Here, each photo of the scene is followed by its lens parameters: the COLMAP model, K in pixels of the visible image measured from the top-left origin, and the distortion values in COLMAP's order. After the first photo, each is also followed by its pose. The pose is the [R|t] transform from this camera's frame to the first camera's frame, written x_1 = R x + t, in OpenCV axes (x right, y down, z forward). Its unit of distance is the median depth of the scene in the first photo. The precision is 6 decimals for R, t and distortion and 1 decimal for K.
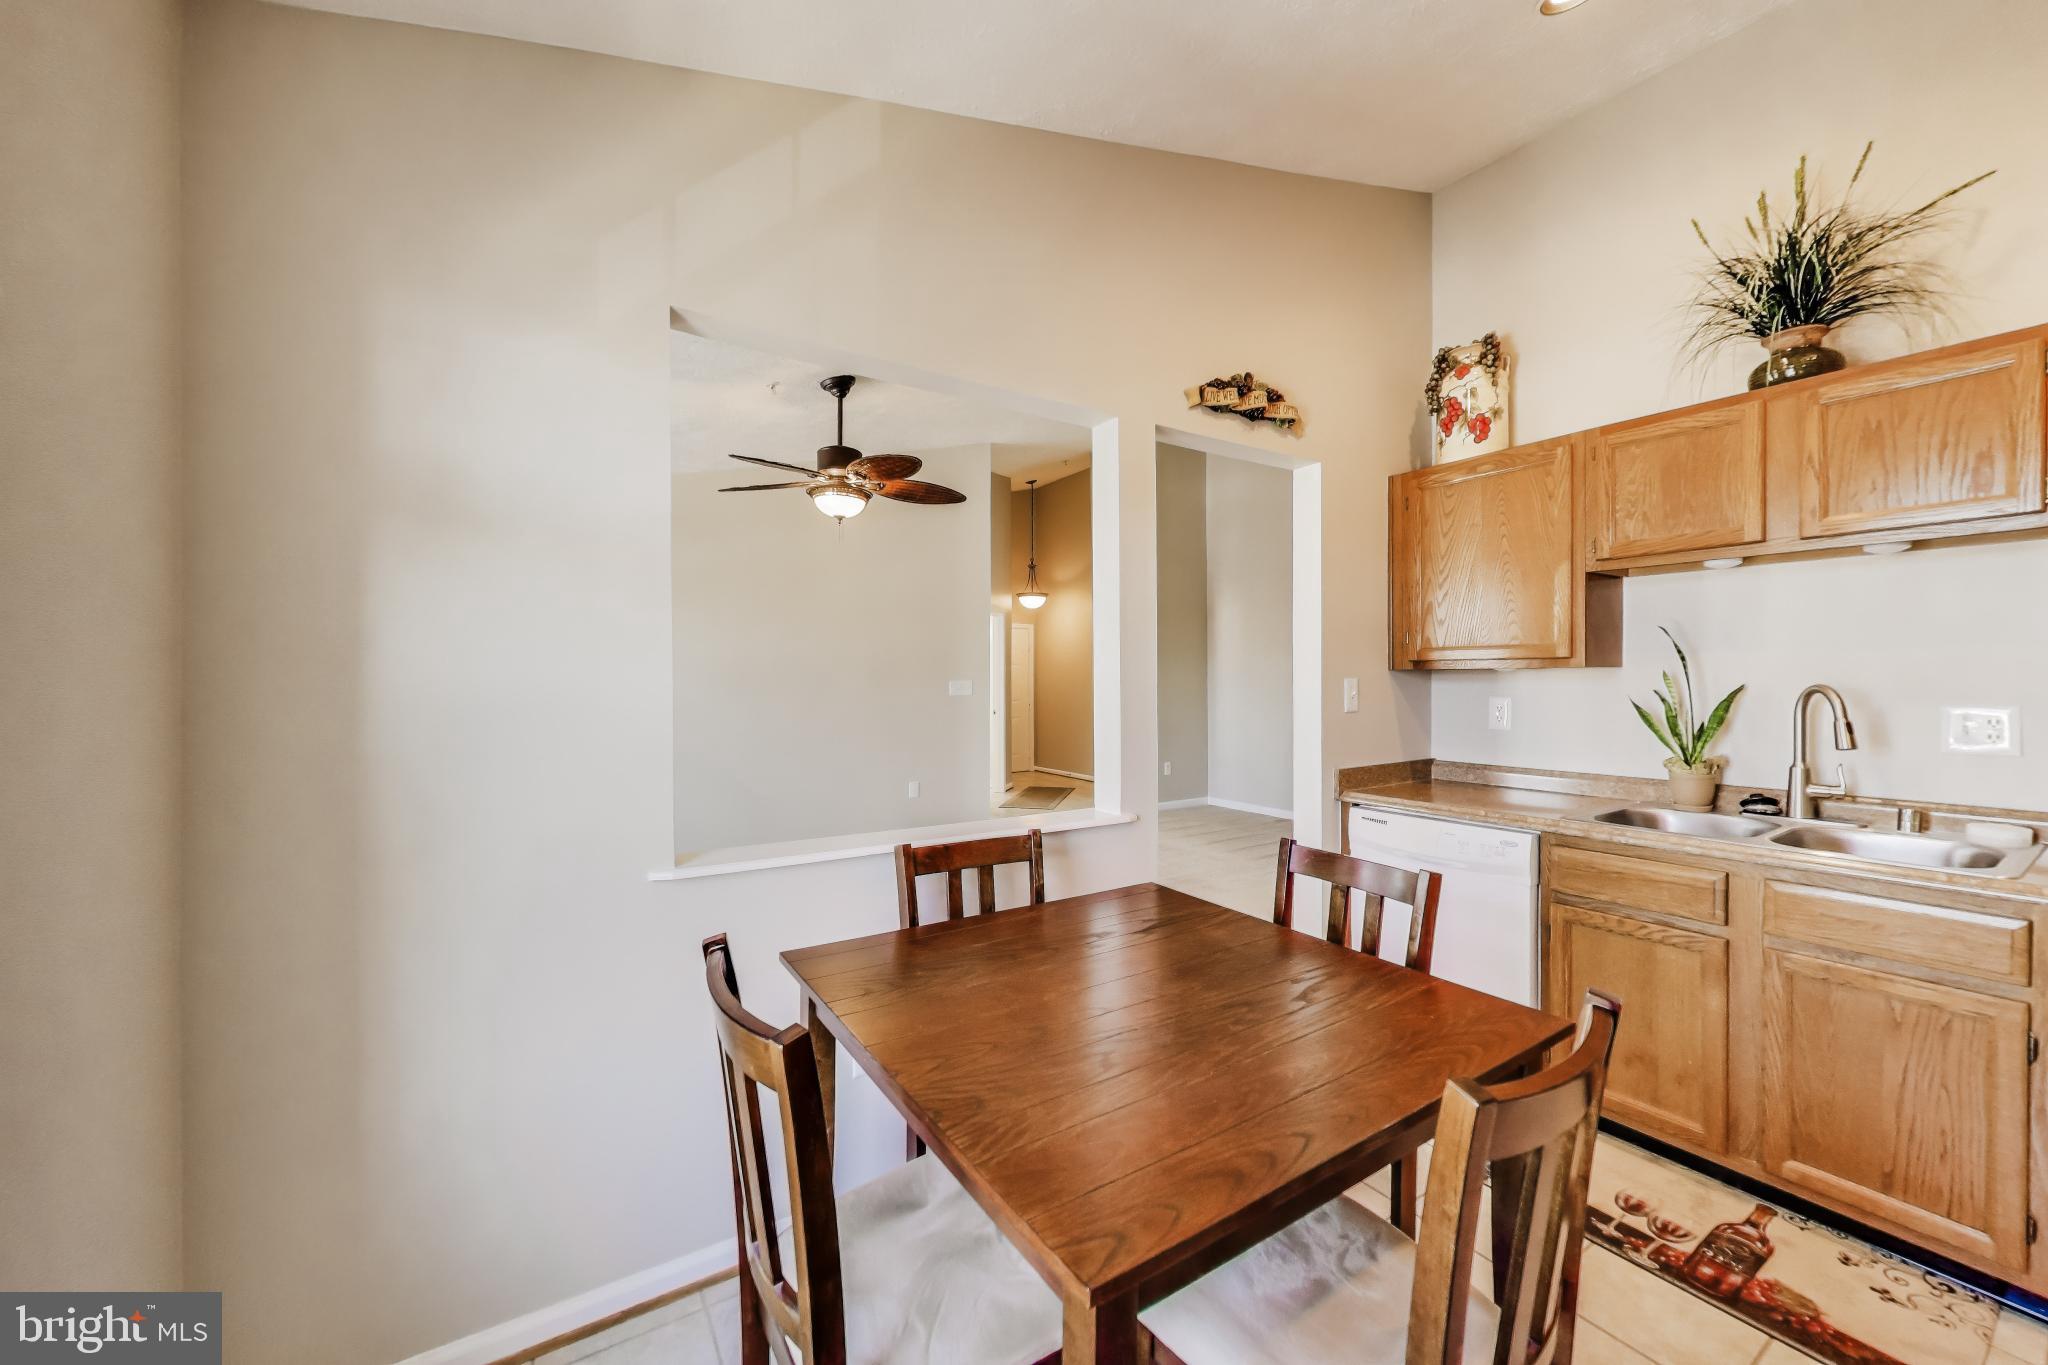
lens RADIAL K [[767.3, 0, 1024.0], [0, 767.3, 682.5], [0, 0, 1]] dist [0.000240, -0.000003]
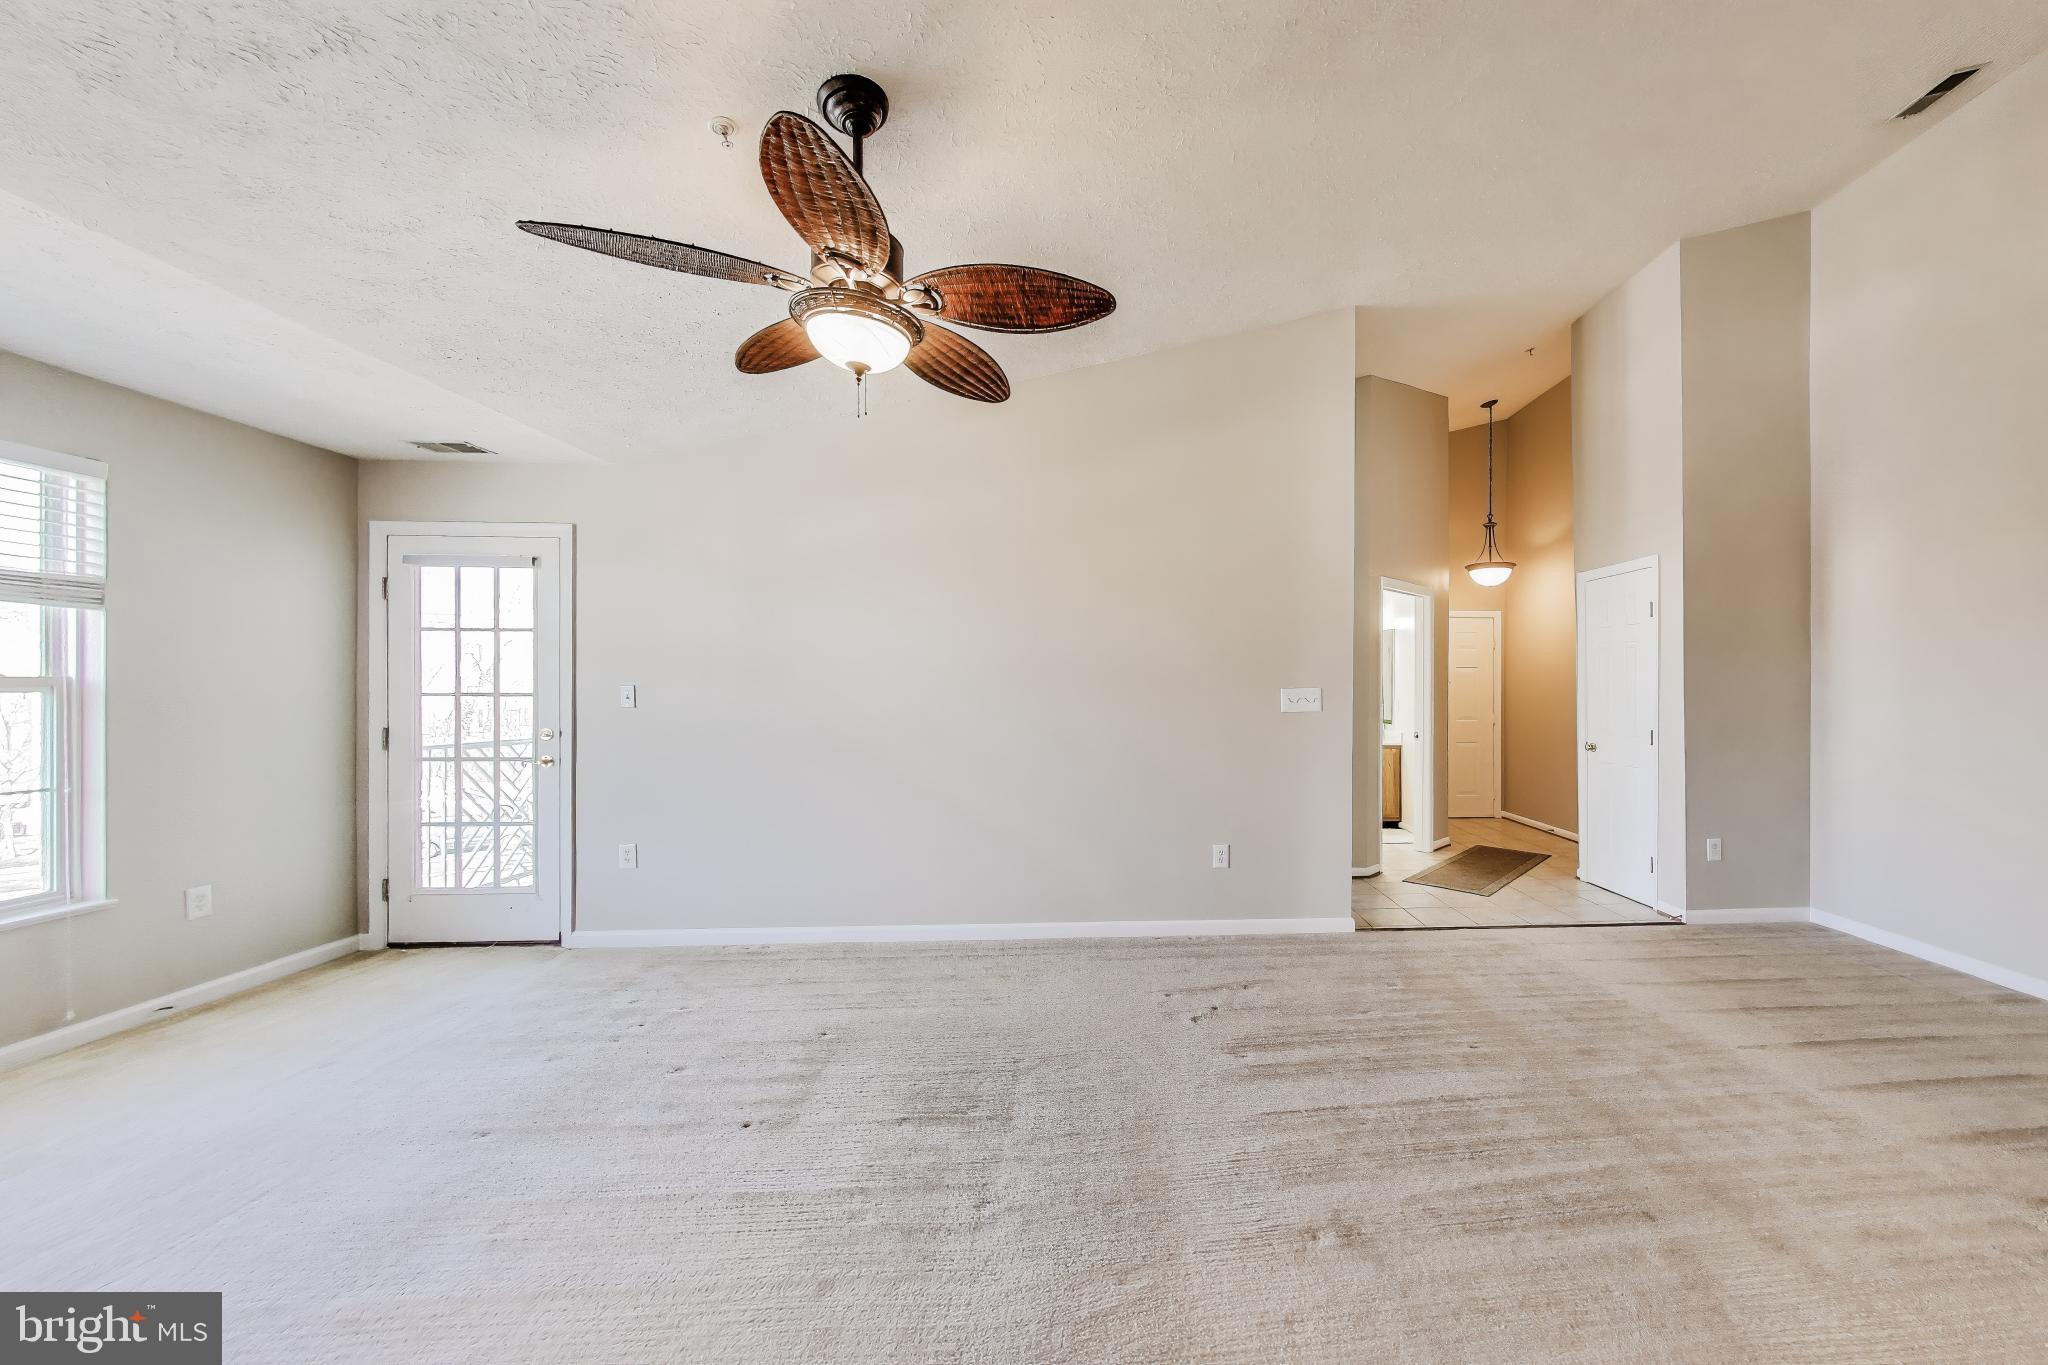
lens RADIAL K [[764.9, 0, 1149.6], [0, 764.9, 696.4], [0, 0, 1]] dist [-0.000377, -0.000018]
pose [[0.879597, 0.003443, -0.475708, 0.108560], [-0.002233, 0.999993, 0.003108, 0.002463], [0.475715, -0.001672, 0.879598, 0.384882]]
